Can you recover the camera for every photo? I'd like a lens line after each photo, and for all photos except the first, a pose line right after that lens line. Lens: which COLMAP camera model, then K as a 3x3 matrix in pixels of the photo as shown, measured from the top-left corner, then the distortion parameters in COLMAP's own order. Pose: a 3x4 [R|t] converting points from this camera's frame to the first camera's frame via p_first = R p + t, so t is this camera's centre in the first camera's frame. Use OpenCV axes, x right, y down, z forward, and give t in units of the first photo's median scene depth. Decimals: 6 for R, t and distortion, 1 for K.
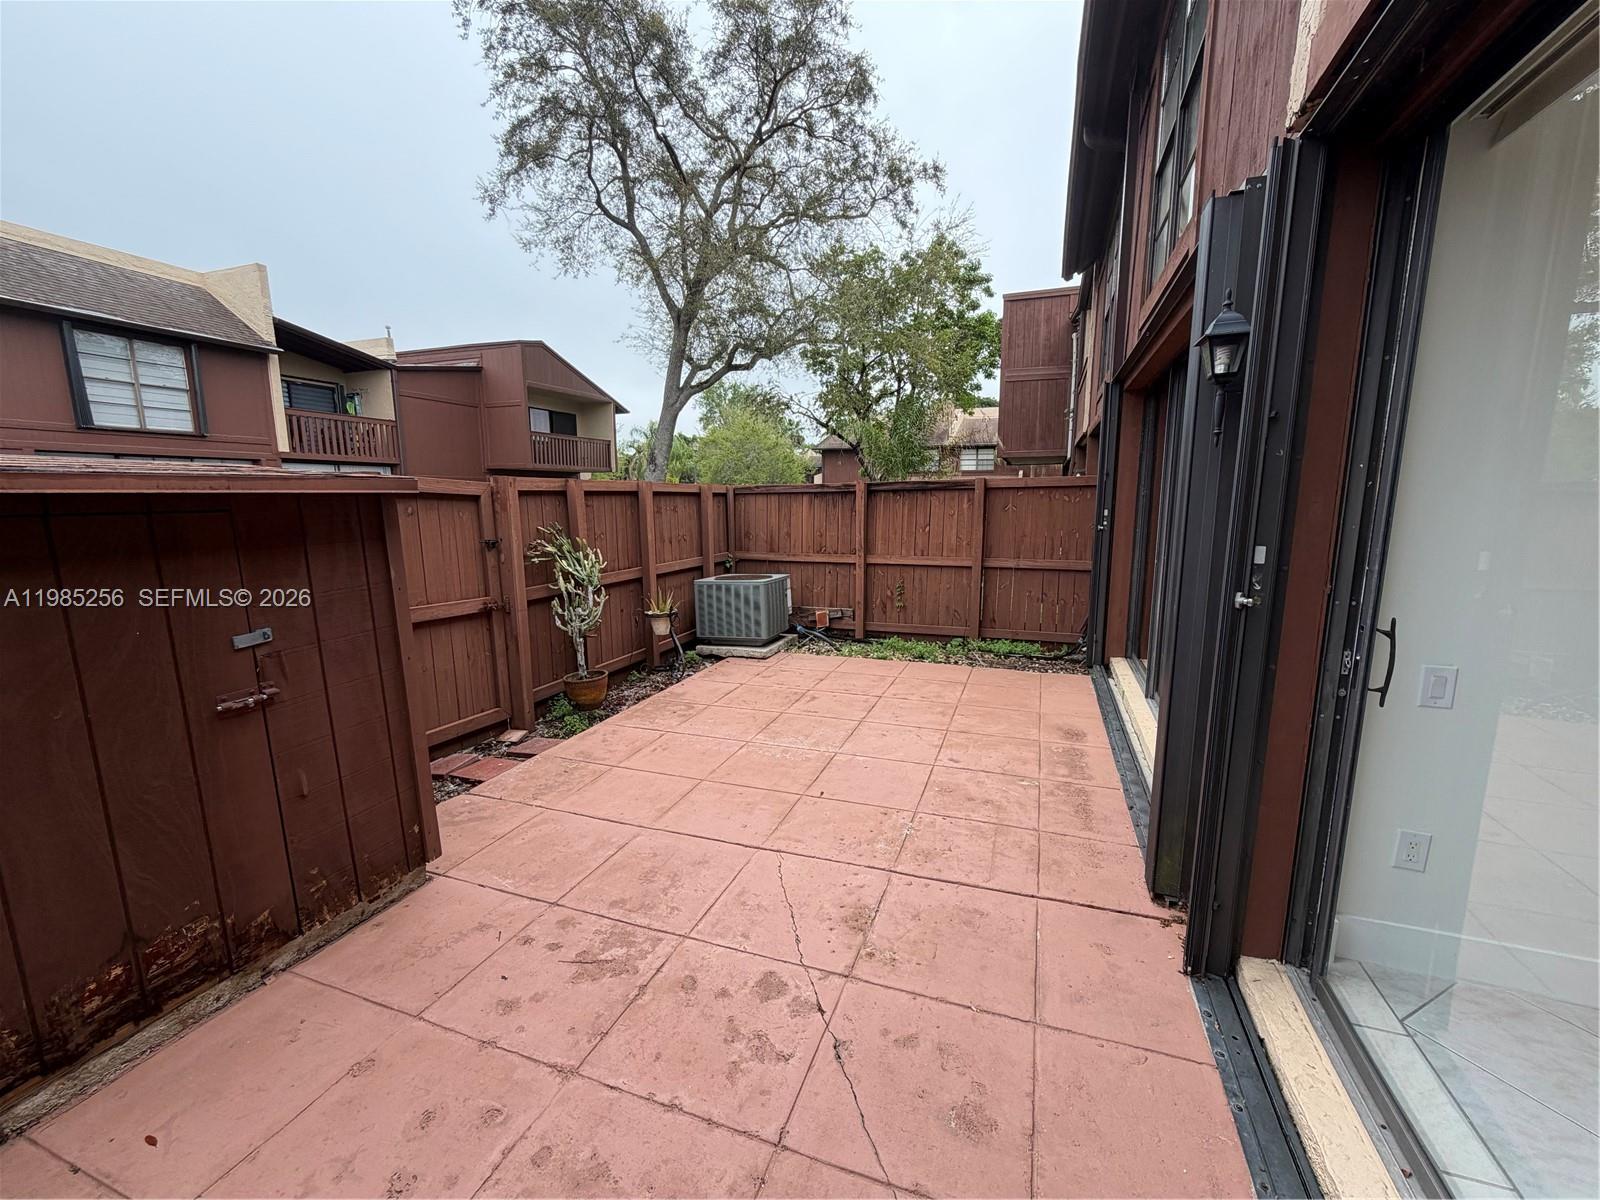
lens RADIAL K [[637.9, 0, 807.4], [0, 637.9, 597.6], [0, 0, 1]] dist [0.000007, -0.000286]
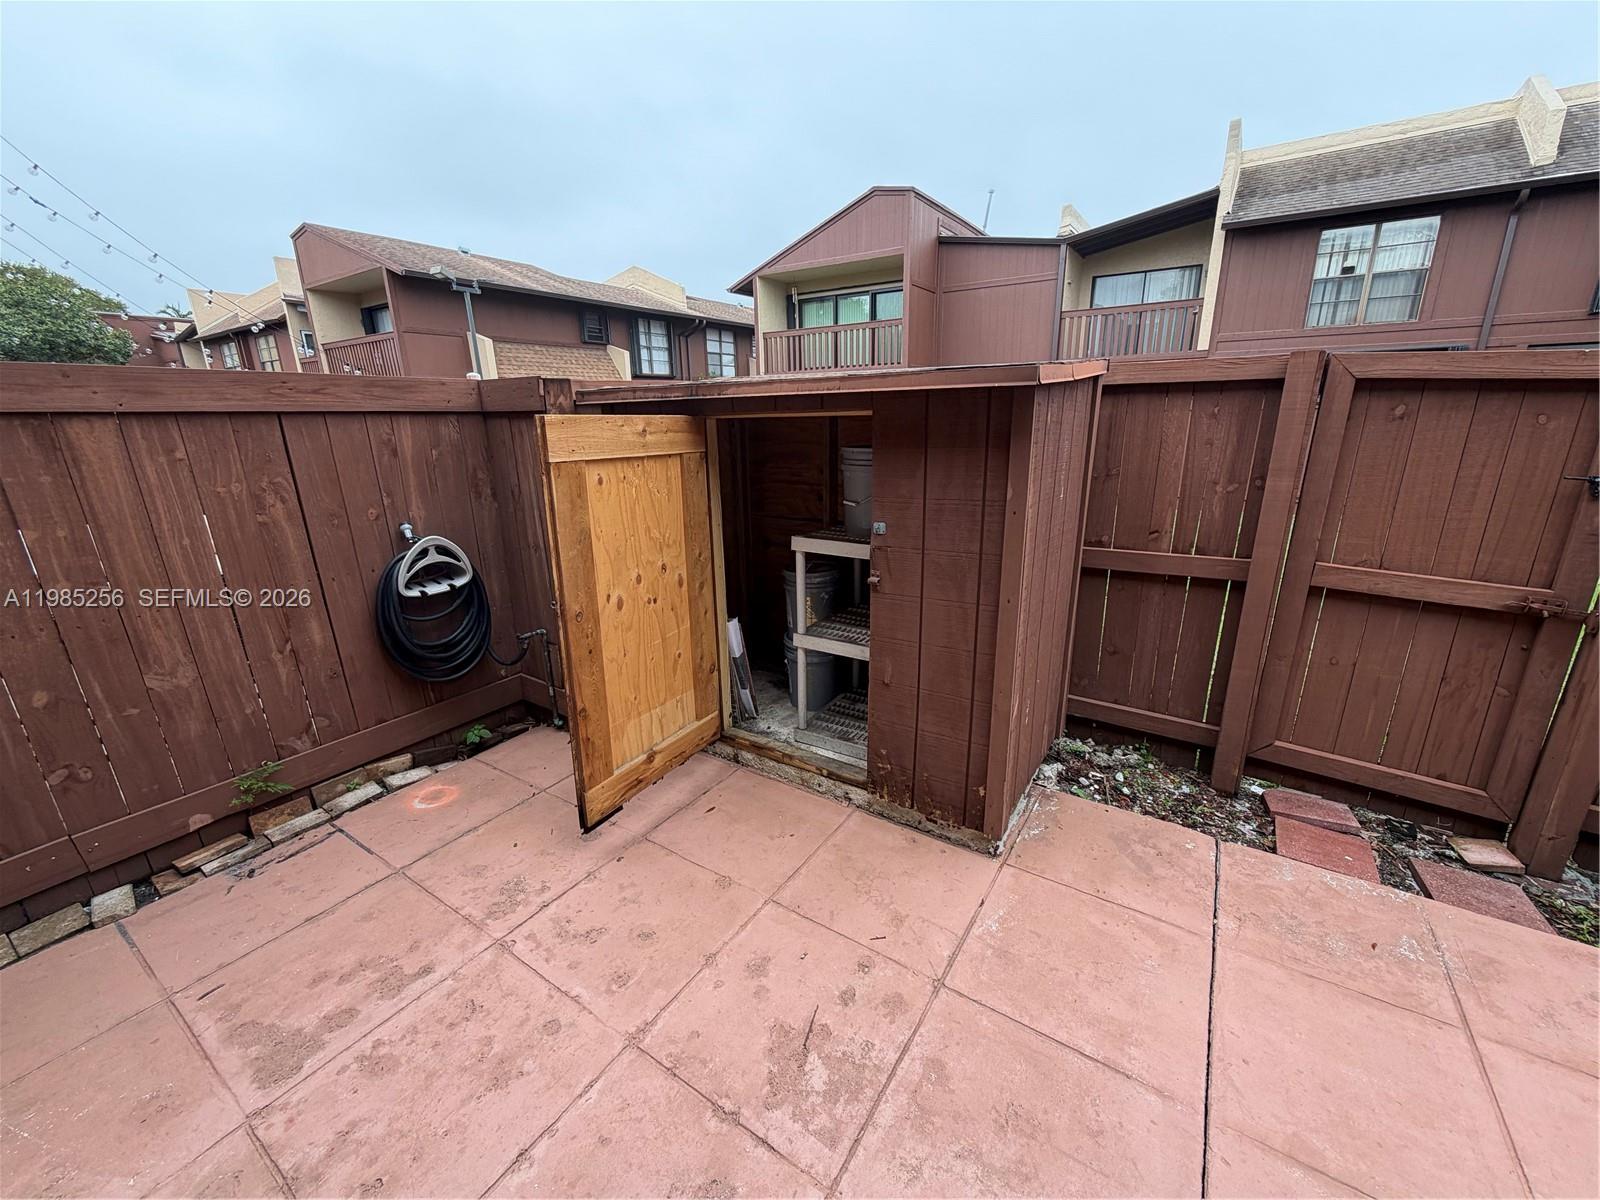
lens RADIAL K [[637.9, 0, 803.1], [0, 637.9, 596.6], [0, 0, 1]] dist [0.000007, -0.000286]
pose [[-0.231073, 0.274521, -0.933404, 0.108272], [-0.134266, 0.941191, 0.310050, -0.074381], [0.963627, 0.196969, -0.180625, 0.539367]]
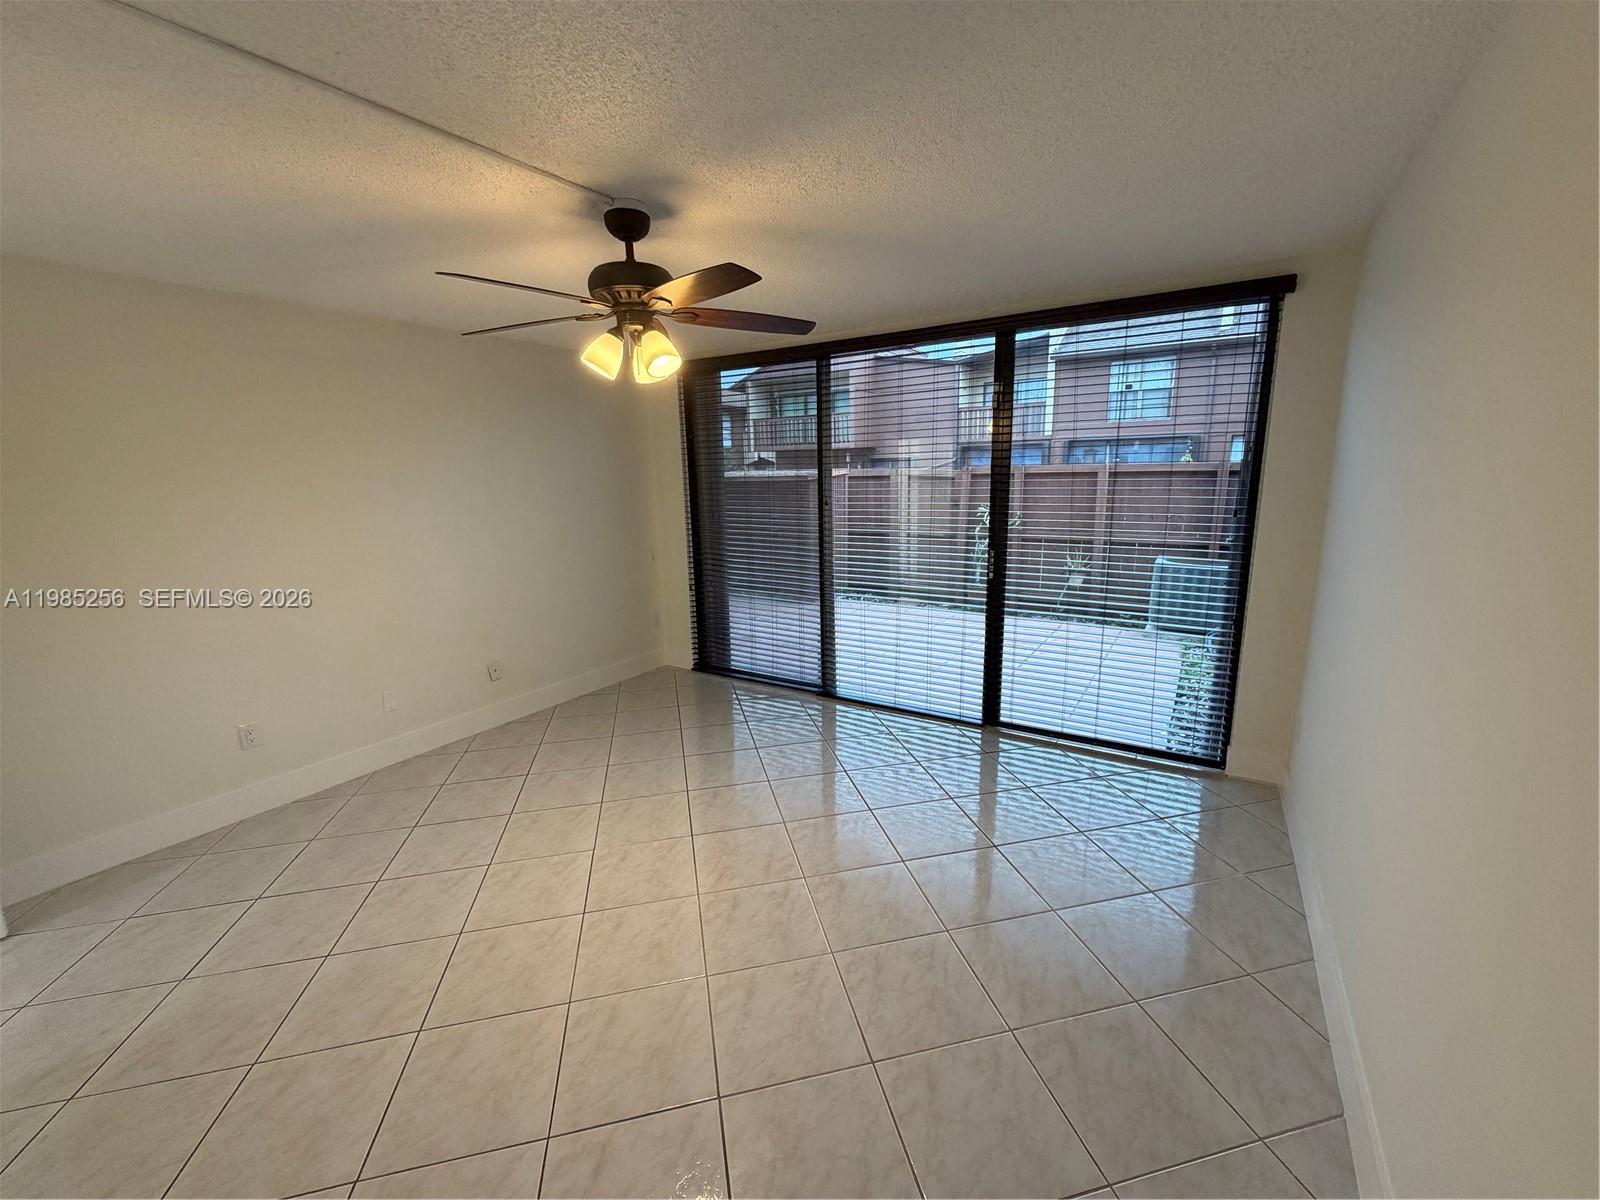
lens RADIAL K [[637.9, 0, 800.9], [0, 637.9, 600.1], [0, 0, 1]] dist [0.000007, -0.000286]
pose [[-0.210651, 0.201545, -0.956559, 1.557429], [-0.133029, 0.963503, 0.232303, -0.185182], [0.968467, 0.176185, -0.176152, 0.914959]]
